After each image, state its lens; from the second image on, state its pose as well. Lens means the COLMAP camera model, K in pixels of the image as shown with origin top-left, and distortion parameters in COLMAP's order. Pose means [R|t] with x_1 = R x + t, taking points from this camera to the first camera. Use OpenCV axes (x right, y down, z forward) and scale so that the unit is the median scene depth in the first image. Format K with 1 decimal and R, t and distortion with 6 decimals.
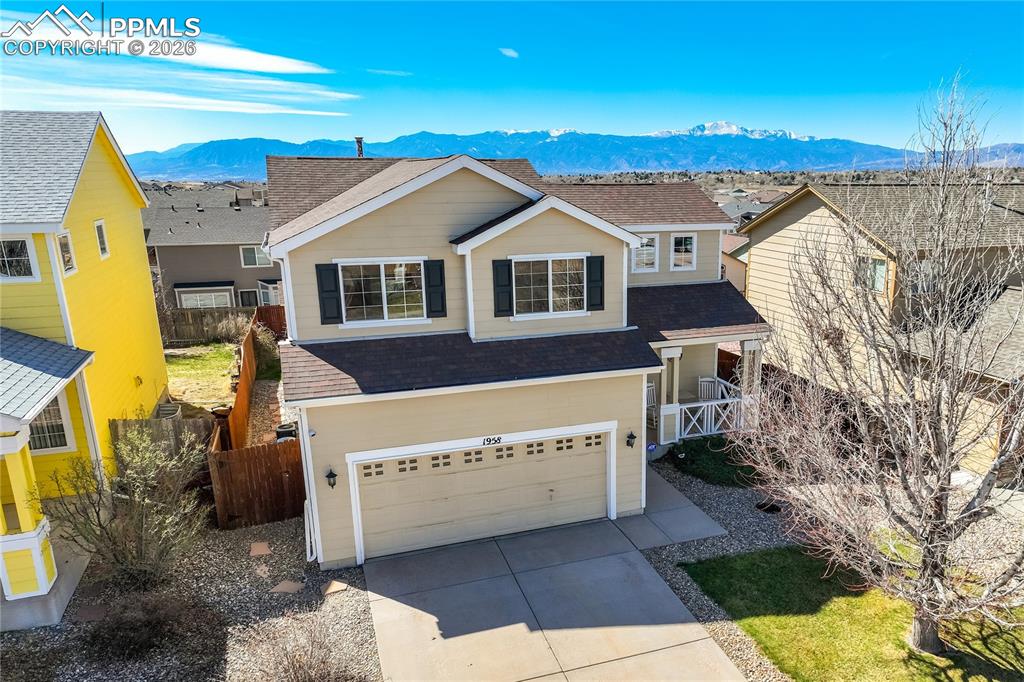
lens RADIAL K [[716.6, 0, 506.6], [0, 716.6, 359.2], [0, 0, 1]] dist [0.003897, 0.010083]
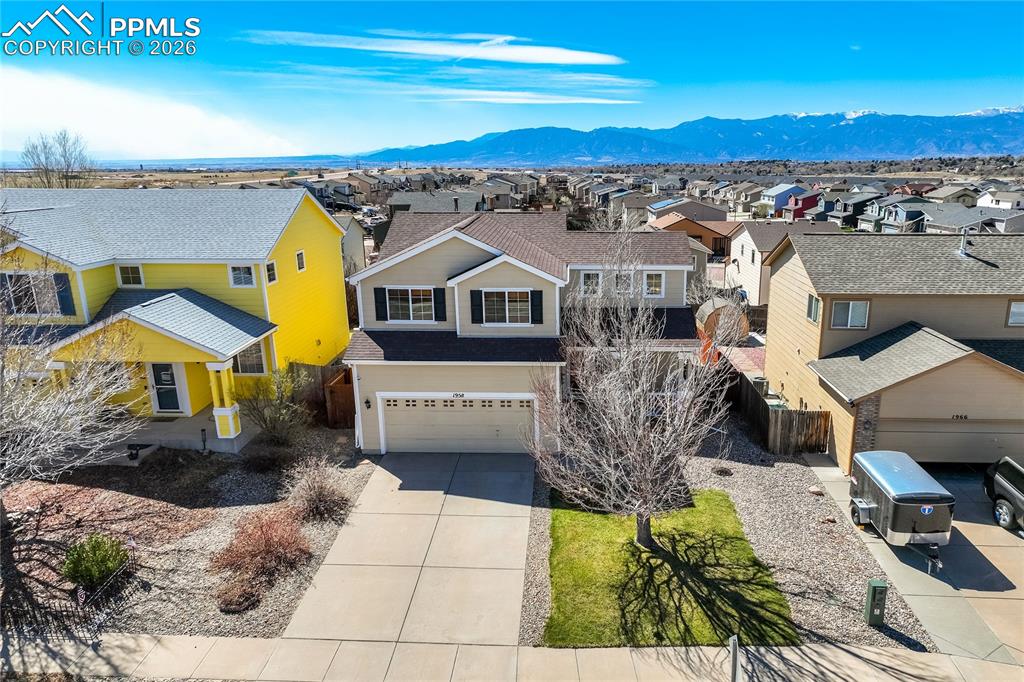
lens RADIAL K [[716.6, 0, 514.2], [0, 716.6, 342.6], [0, 0, 1]] dist [0.003897, 0.010083]
pose [[0.927690, 0.087364, -0.362986, 0.703154], [-0.086487, 0.996077, 0.018702, -0.054711], [0.363196, 0.014044, 0.931607, -0.544987]]
